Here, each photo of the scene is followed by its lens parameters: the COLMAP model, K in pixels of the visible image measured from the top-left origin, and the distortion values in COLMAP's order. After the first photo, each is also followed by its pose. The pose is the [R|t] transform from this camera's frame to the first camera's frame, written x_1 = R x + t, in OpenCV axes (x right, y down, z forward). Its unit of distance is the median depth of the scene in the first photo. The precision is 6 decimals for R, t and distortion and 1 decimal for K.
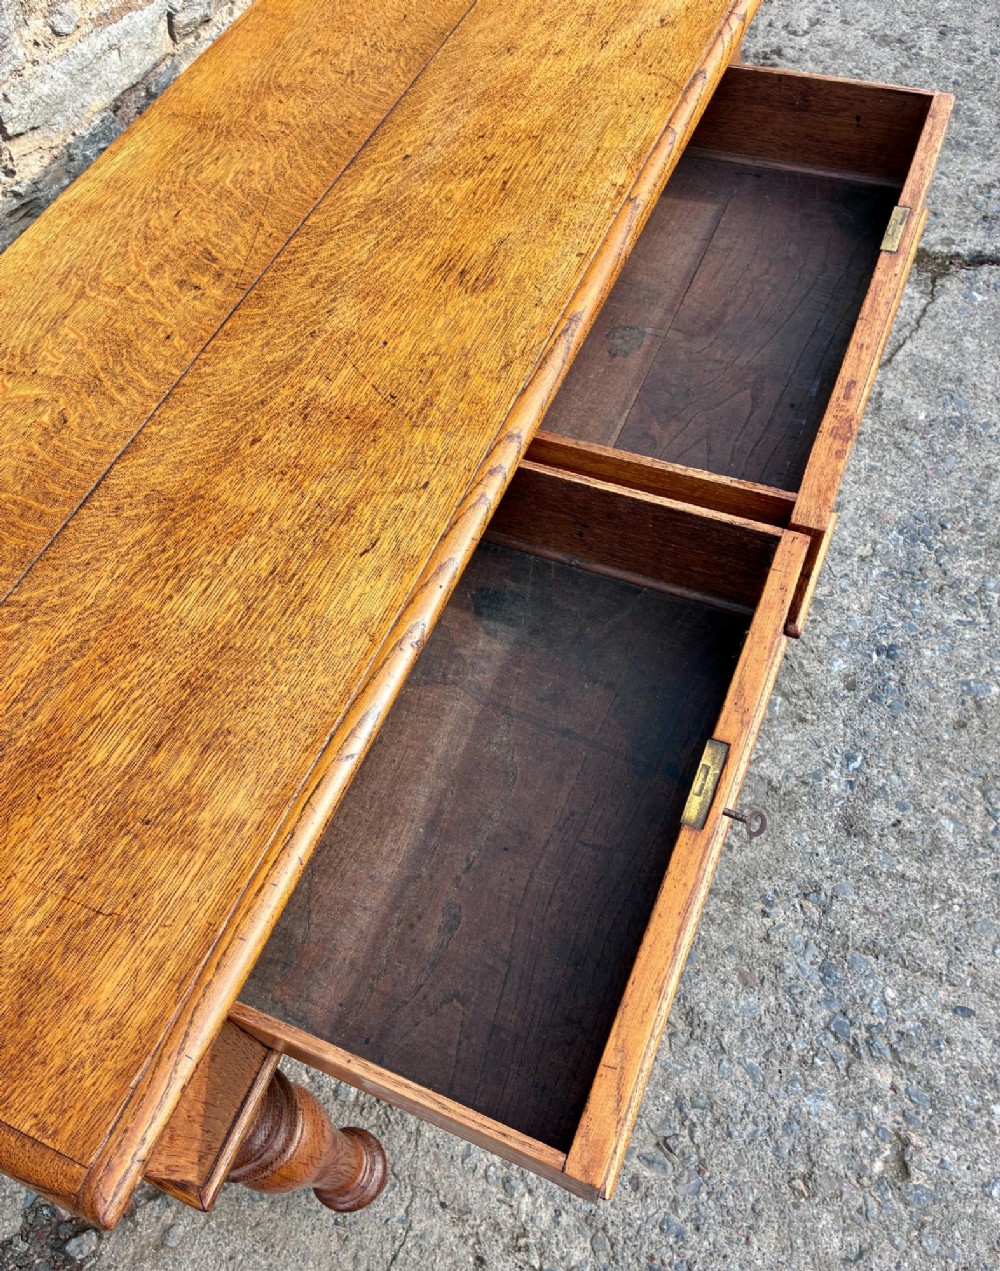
lens RADIAL K [[1022.1, 0, 487.8], [0, 1022.1, 643.4], [0, 0, 1]] dist [0.016360, 0.003490]
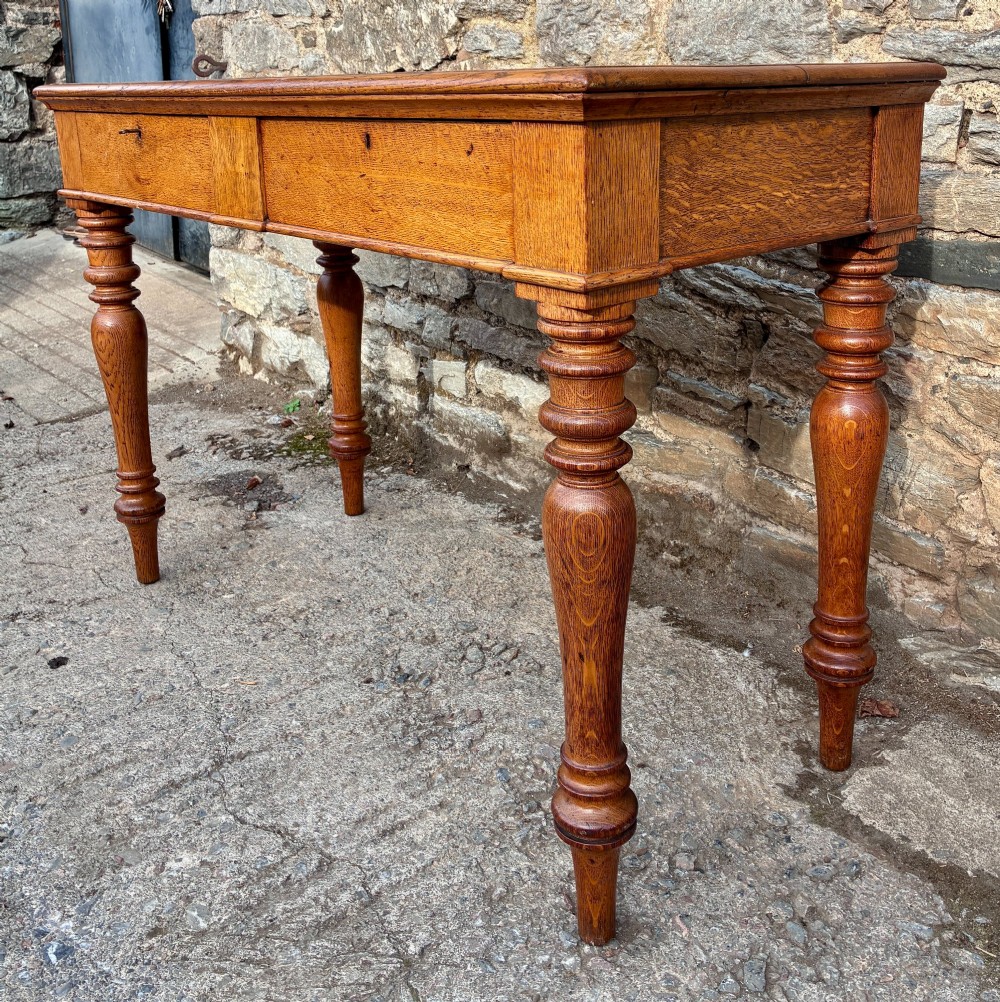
lens RADIAL K [[1106.5, 0, 524.5], [0, 1106.5, 341.5], [0, 0, 1]] dist [0.037282, -0.031610]
pose [[-0.432909, 0.310981, -0.846098, 0.893727], [-0.720808, 0.444221, 0.532075, -0.848088], [0.541319, 0.840214, 0.031850, 0.985510]]
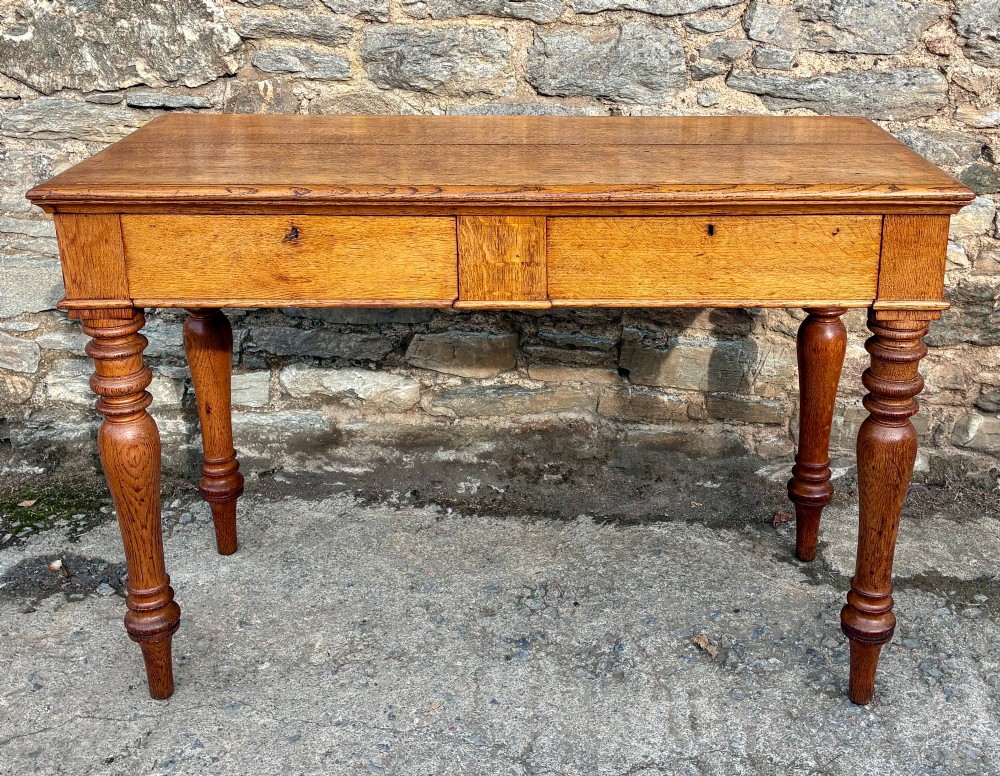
lens RADIAL K [[1169.6, 0, 541.7], [0, 1169.6, 273.1], [0, 0, 1]] dist [0.076916, -0.164806]
pose [[0.379533, 0.370704, -0.847663, 1.177882], [-0.795759, 0.598164, -0.094701, -0.038109], [0.471935, 0.710478, 0.522014, 0.069466]]
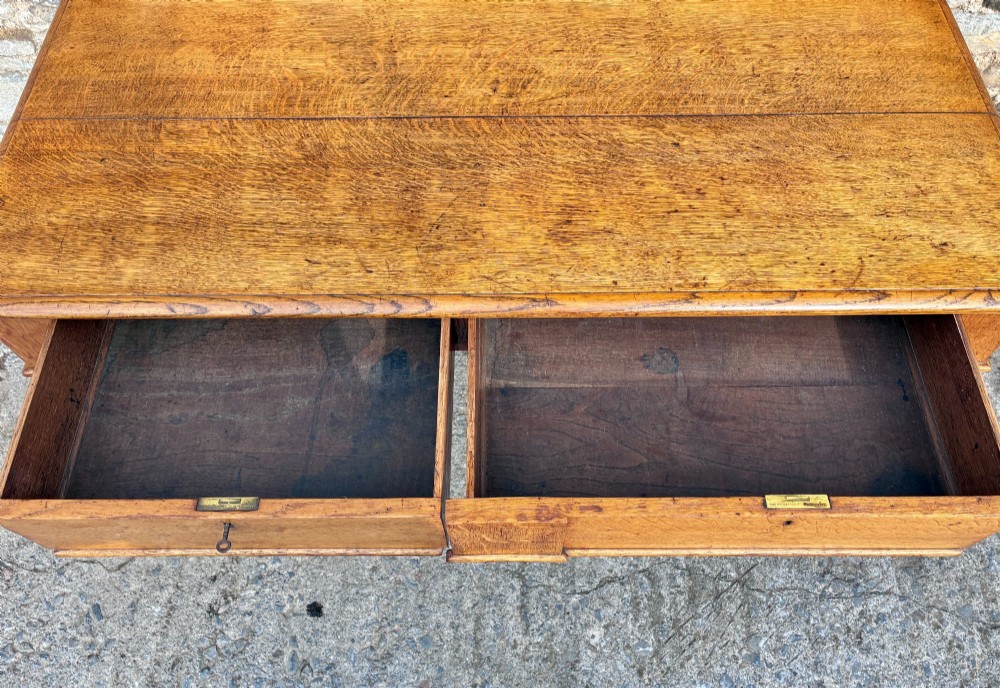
lens RADIAL K [[764.7, 0, 497.6], [0, 764.7, 359.9], [0, 0, 1]] dist [0.020874, 0.003356]
pose [[0.390885, 0.843415, -0.368592, 0.332779], [-0.787228, 0.513842, 0.340937, -0.380531], [0.476950, 0.156899, 0.864813, 0.067493]]
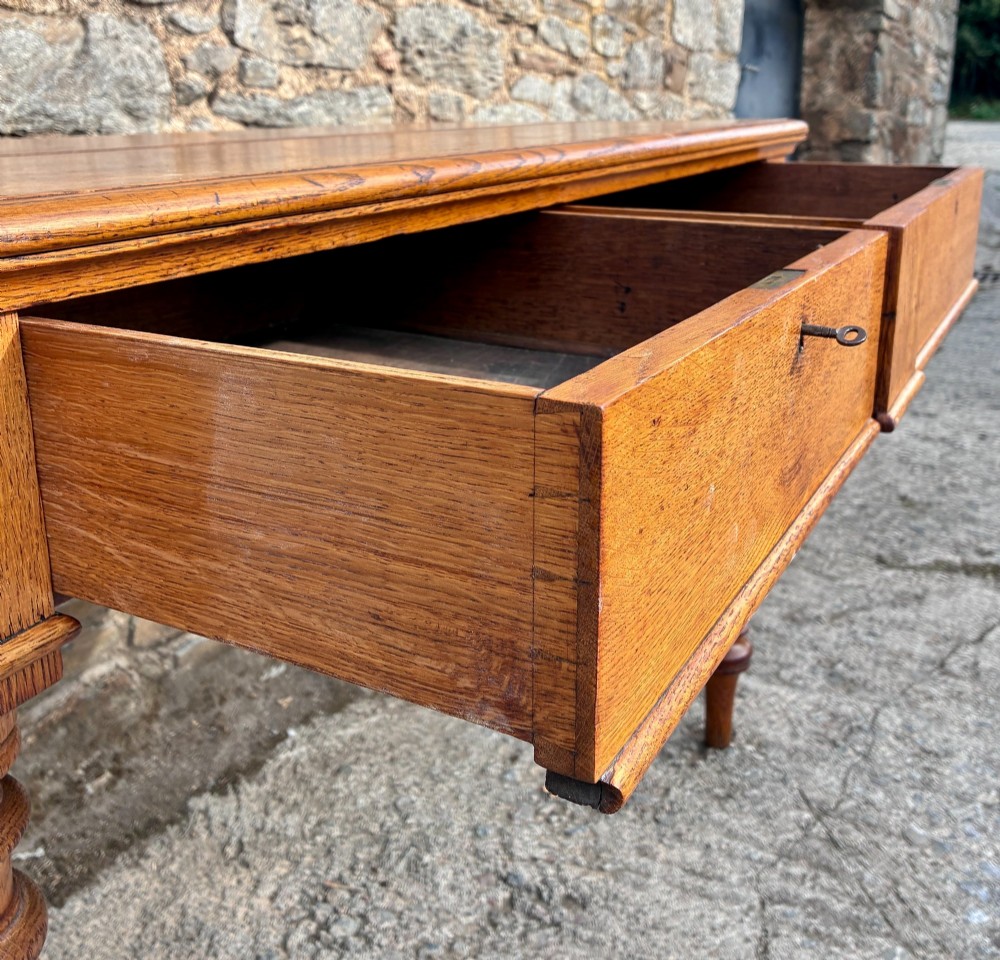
lens RADIAL K [[1100.6, 0, 517.5], [0, 1100.6, 373.0], [0, 0, 1]] dist [0.025249, -0.015420]
pose [[0.993731, 0.096737, -0.056036, 0.041335], [-0.109011, 0.727304, -0.677603, 0.393916], [-0.024793, 0.679464, 0.733290, 0.245851]]
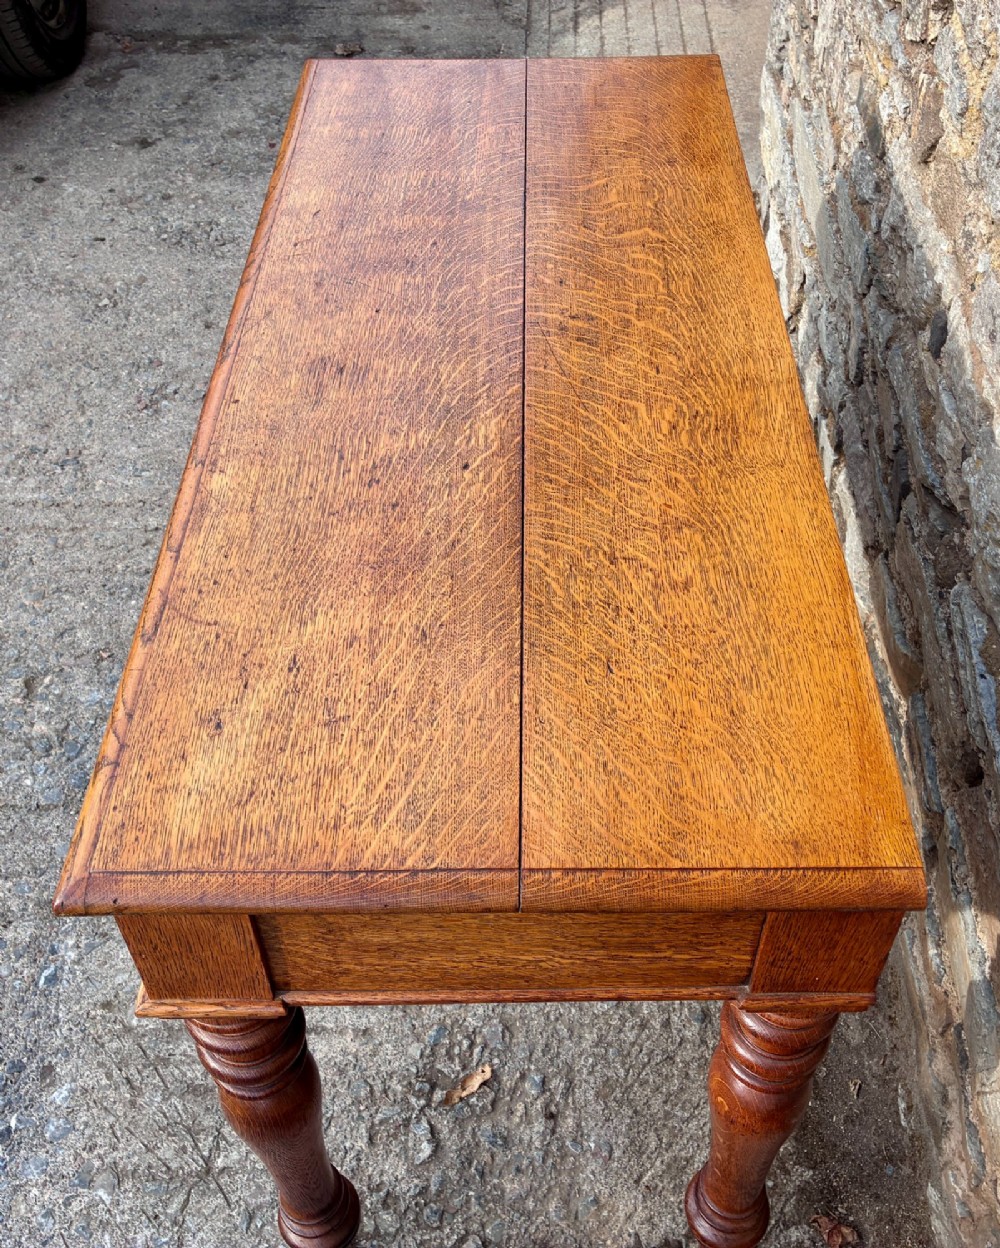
lens RADIAL K [[1265.5, 0, 545.7], [0, 1265.5, 618.5], [0, 0, 1]] dist [0.028752, -0.011467]
pose [[-0.913306, 0.348935, -0.210037, 0.105755], [-0.288422, -0.190027, 0.938457, -1.217688], [0.287548, 0.917679, 0.274194, 0.656611]]
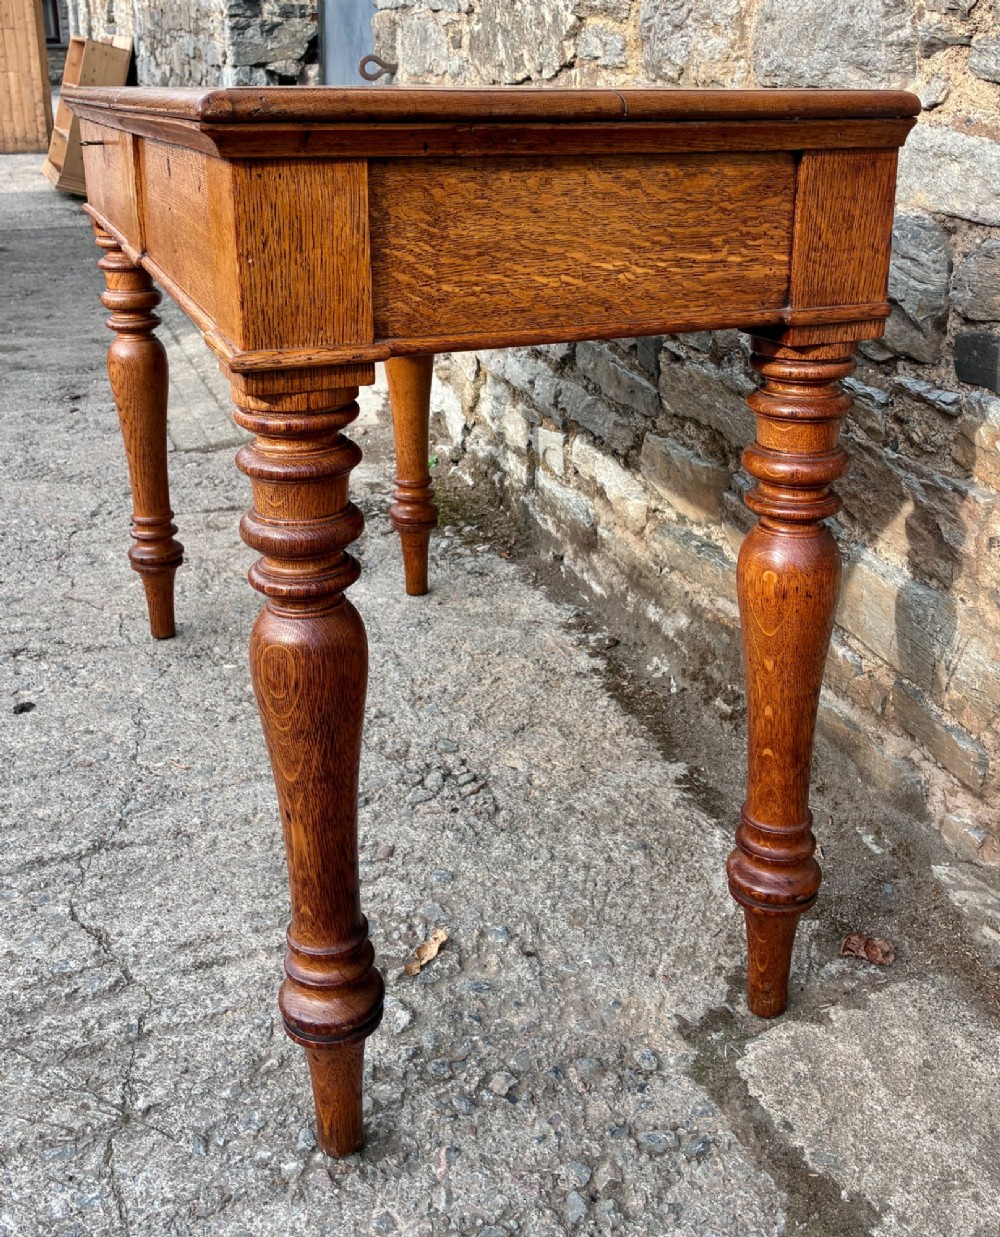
lens RADIAL K [[1275.8, 0, 534.4], [0, 1275.8, 457.2], [0, 0, 1]] dist [0.047046, -0.044551]
pose [[-0.691491, 0.291932, -0.660769, 0.595497], [-0.568806, 0.343827, 0.747157, -1.081804], [0.445309, 0.892501, -0.071701, 1.161314]]
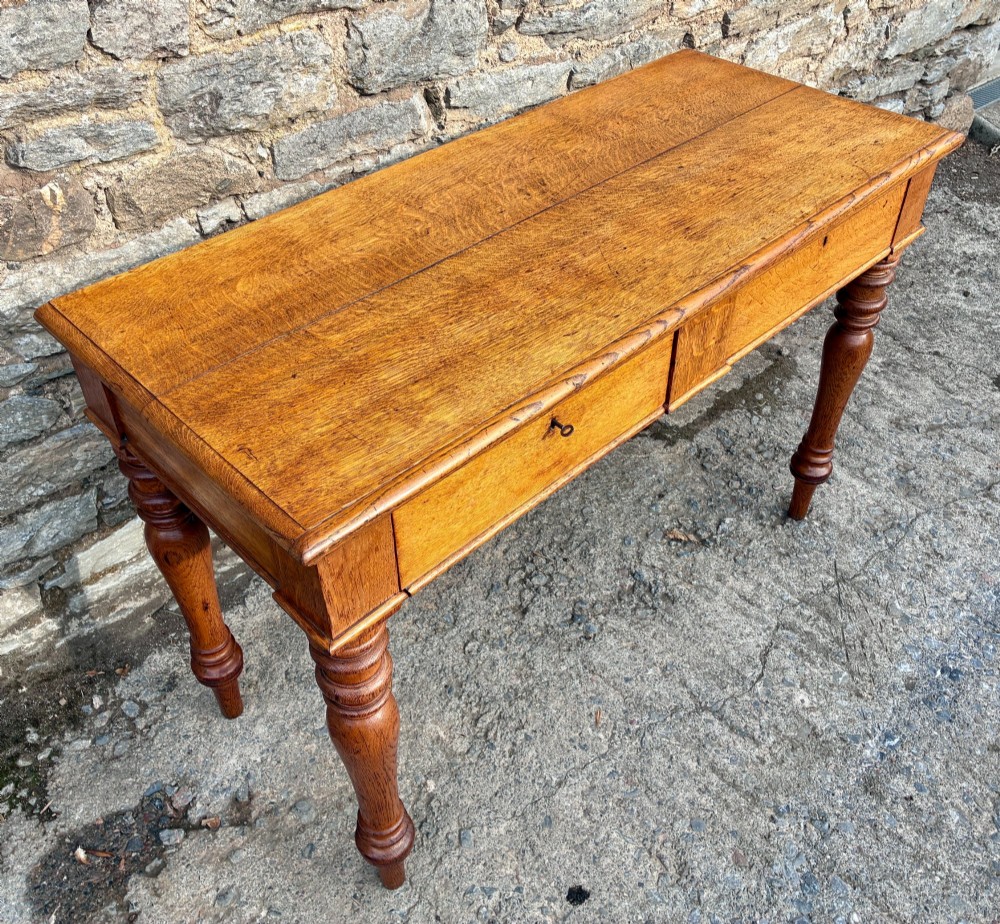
lens RADIAL K [[973.4, 0, 515.8], [0, 973.4, 447.1], [0, 0, 1]] dist [0.033389, -0.012437]
pose [[0.922269, 0.322209, -0.213545, 0.113749], [-0.365818, 0.906016, -0.212864, 0.254696], [0.124889, 0.274437, 0.953461, -0.266358]]
